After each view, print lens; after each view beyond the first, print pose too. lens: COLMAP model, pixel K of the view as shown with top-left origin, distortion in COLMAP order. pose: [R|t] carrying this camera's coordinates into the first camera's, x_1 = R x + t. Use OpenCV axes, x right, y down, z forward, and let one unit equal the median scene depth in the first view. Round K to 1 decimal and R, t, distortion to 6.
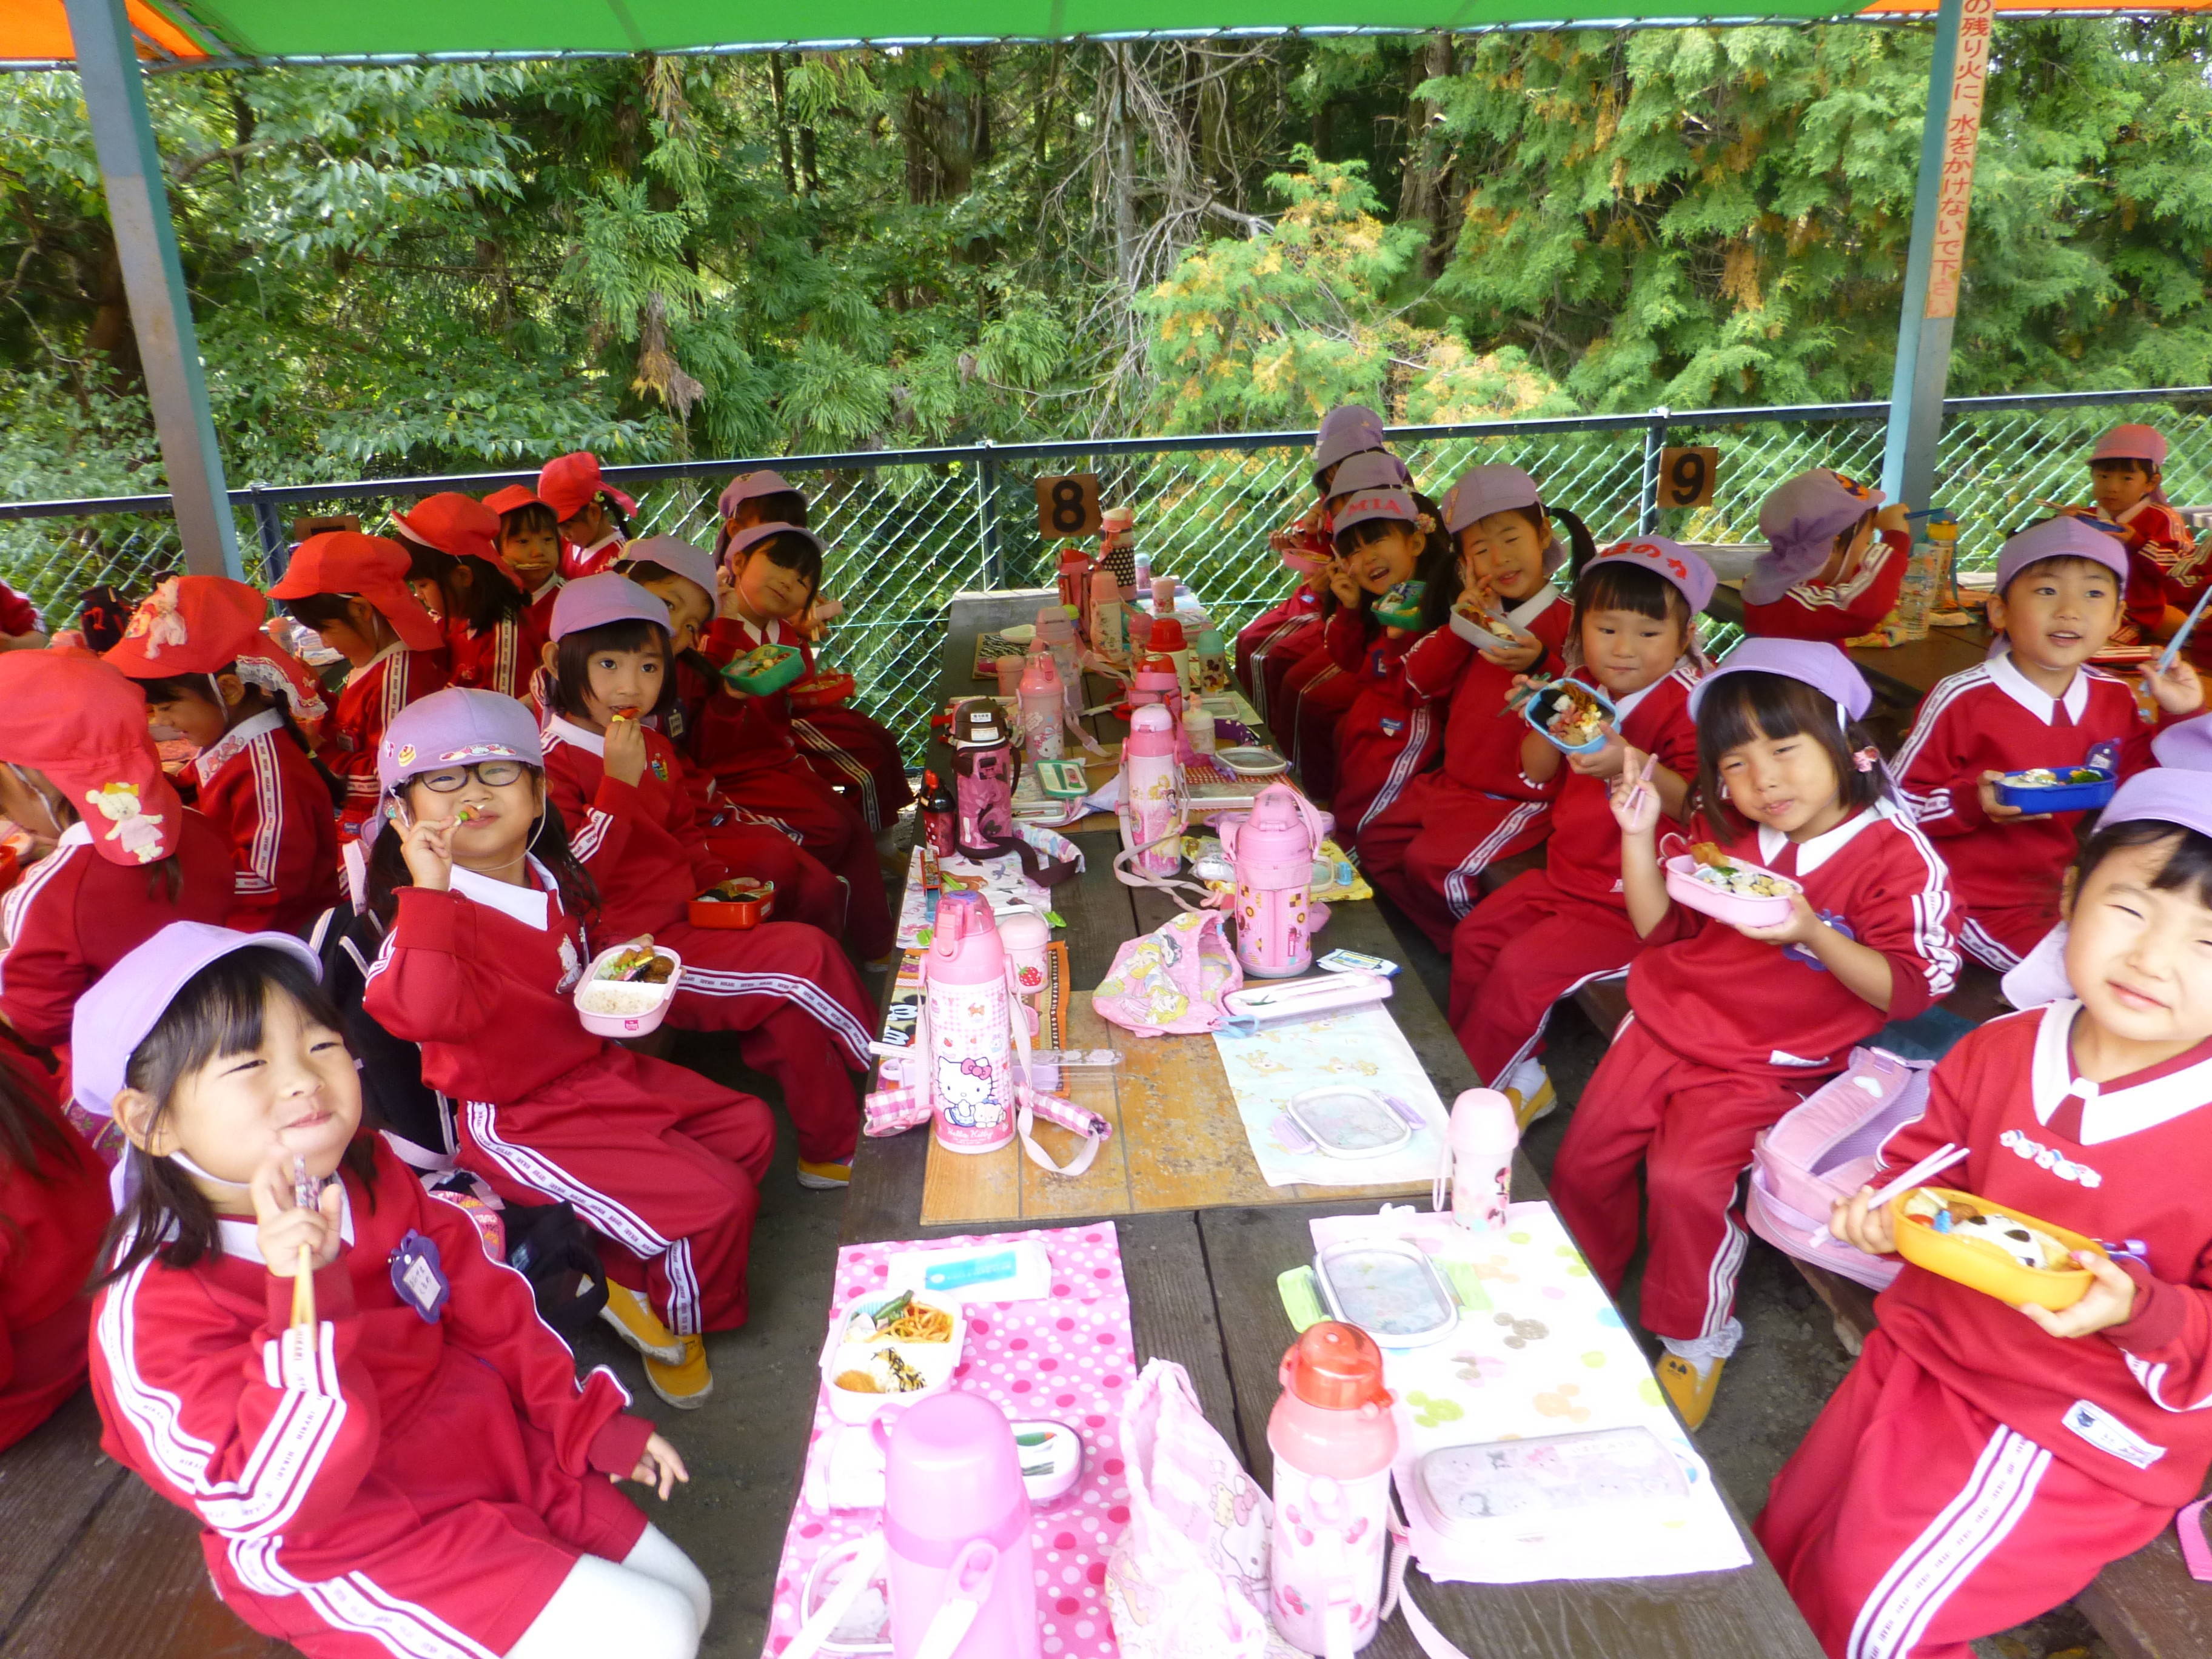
lens RADIAL K [[1550.2, 0, 1110.3], [0, 1550.2, 823.4], [0, 0, 1]] dist [-0.037243, 0.009449]
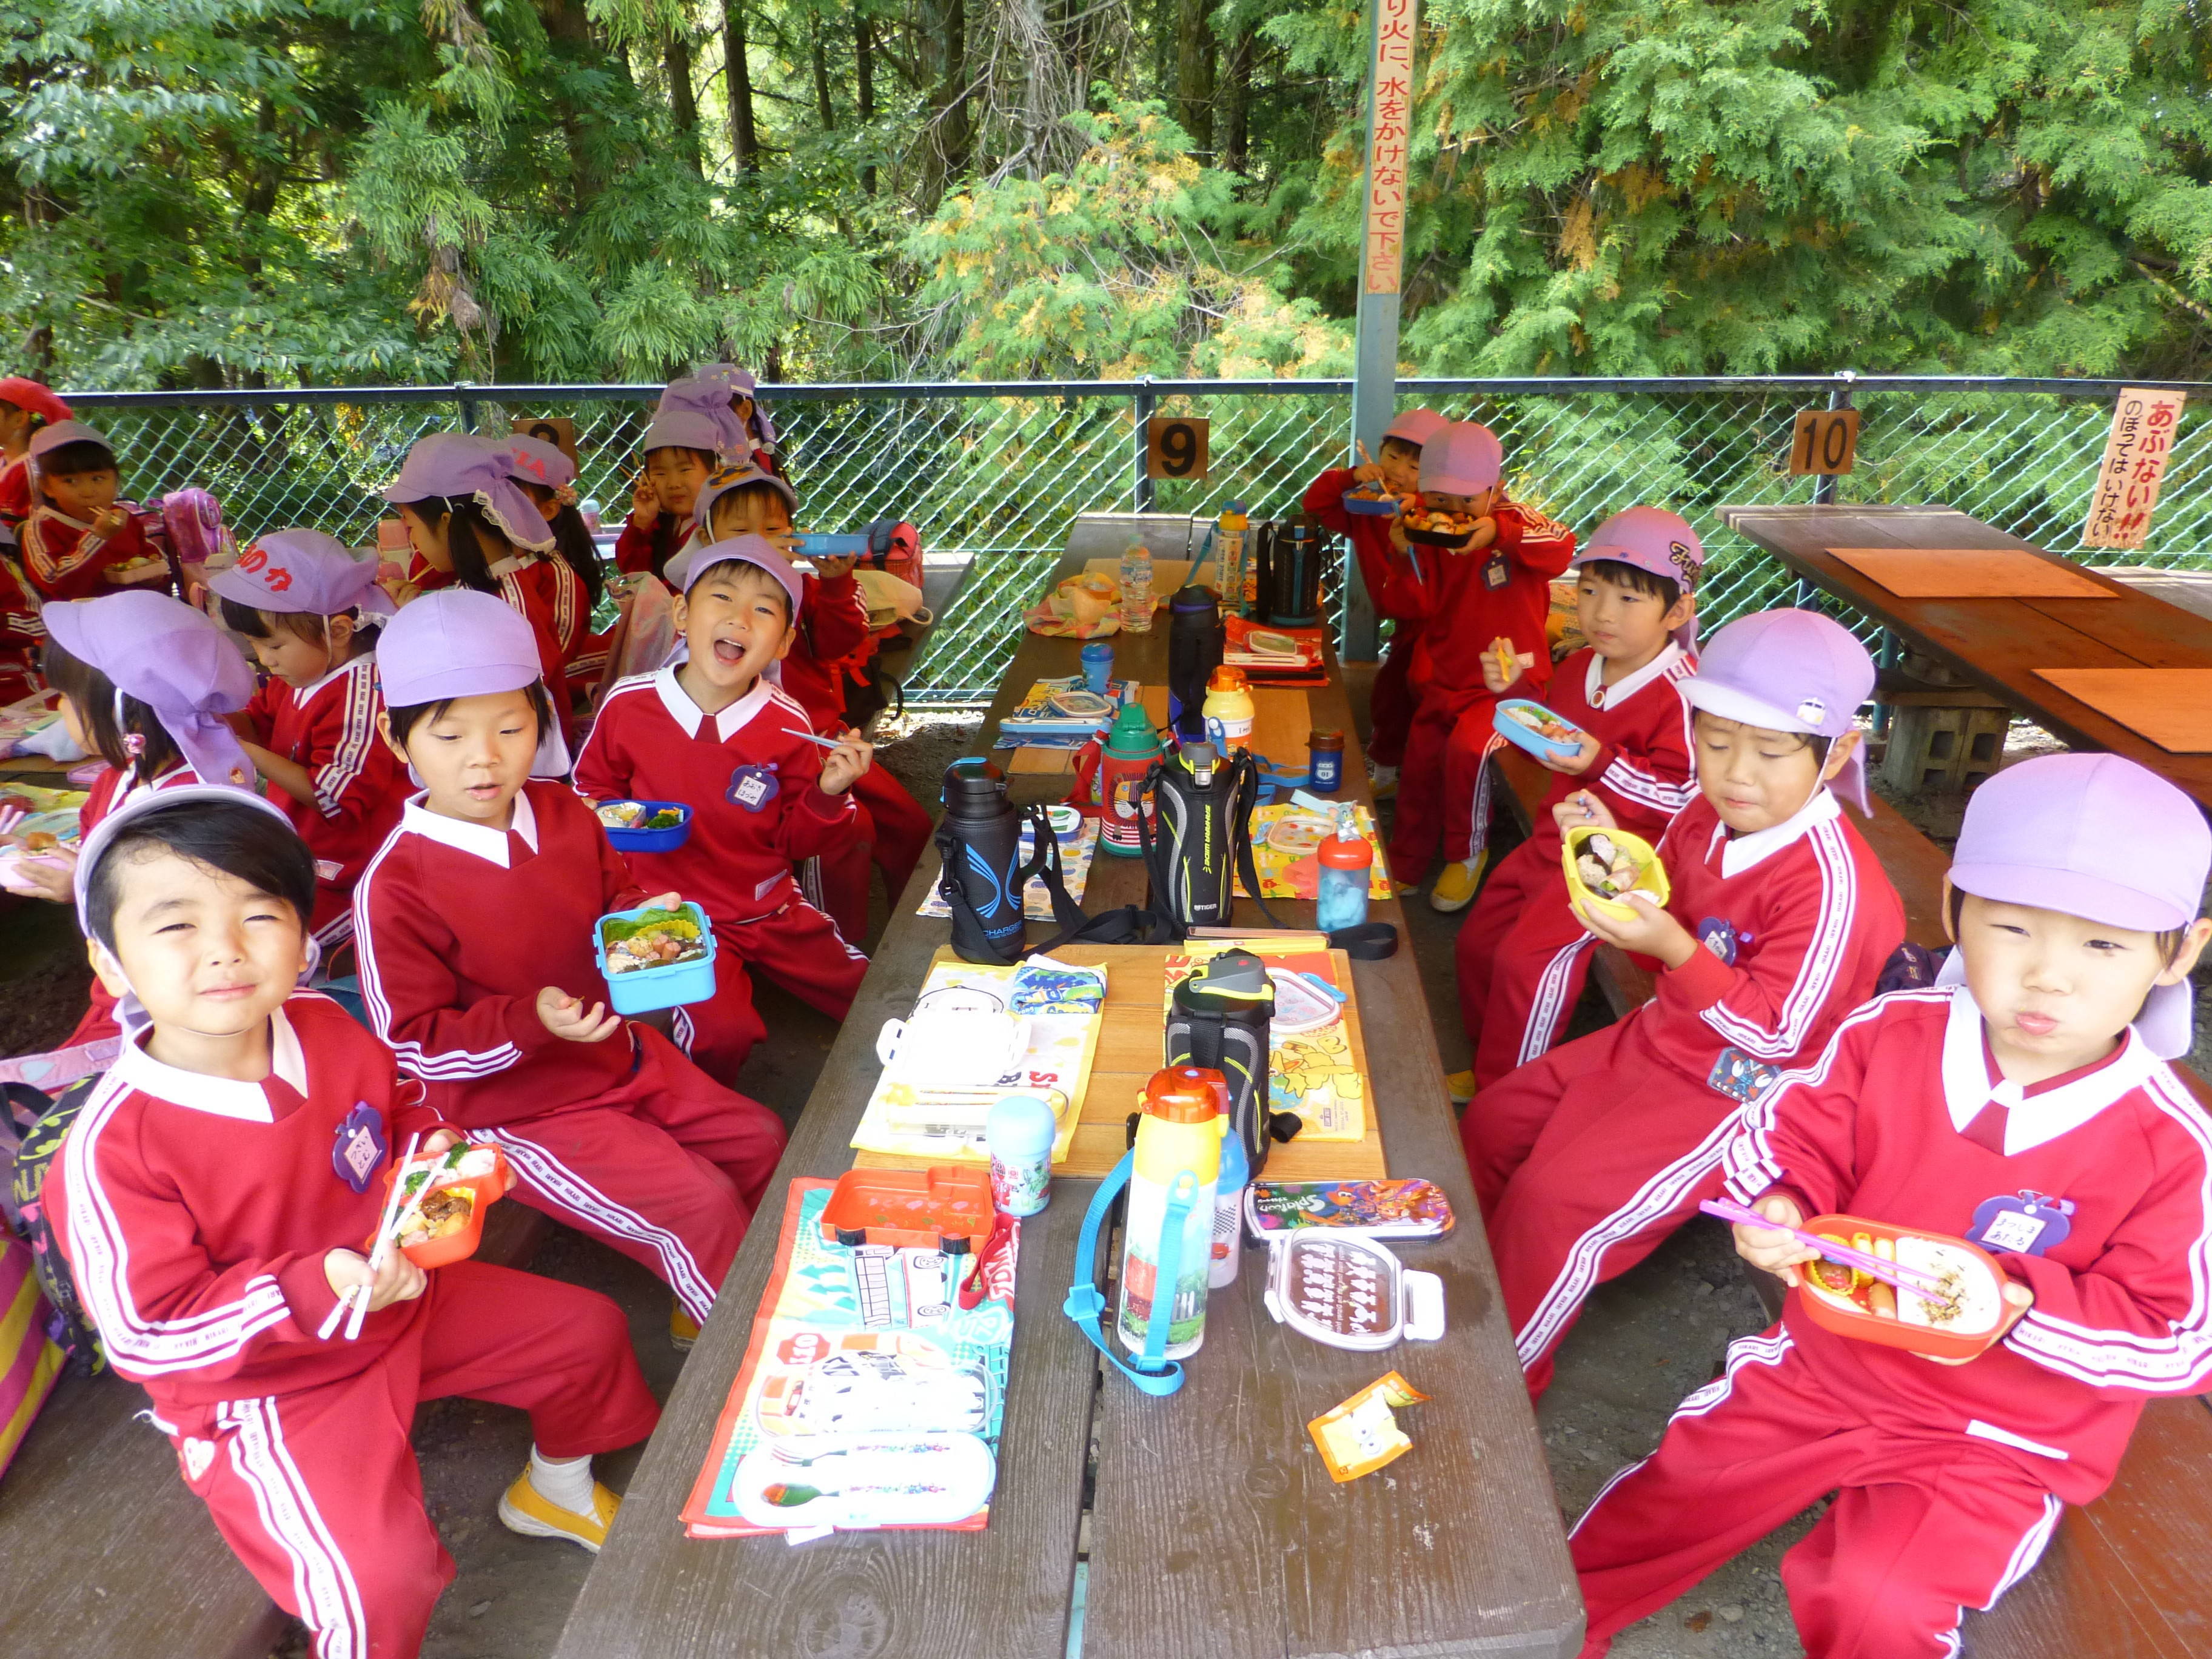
lens RADIAL K [[1550.2, 0, 1116.1], [0, 1550.2, 823.7], [0, 0, 1]] dist [-0.037243, 0.009449]
pose [[0.992605, 0.073947, -0.096264, 0.253714], [-0.069377, 0.996337, 0.049996, -0.019959], [0.099609, -0.042947, 0.994099, 0.008955]]
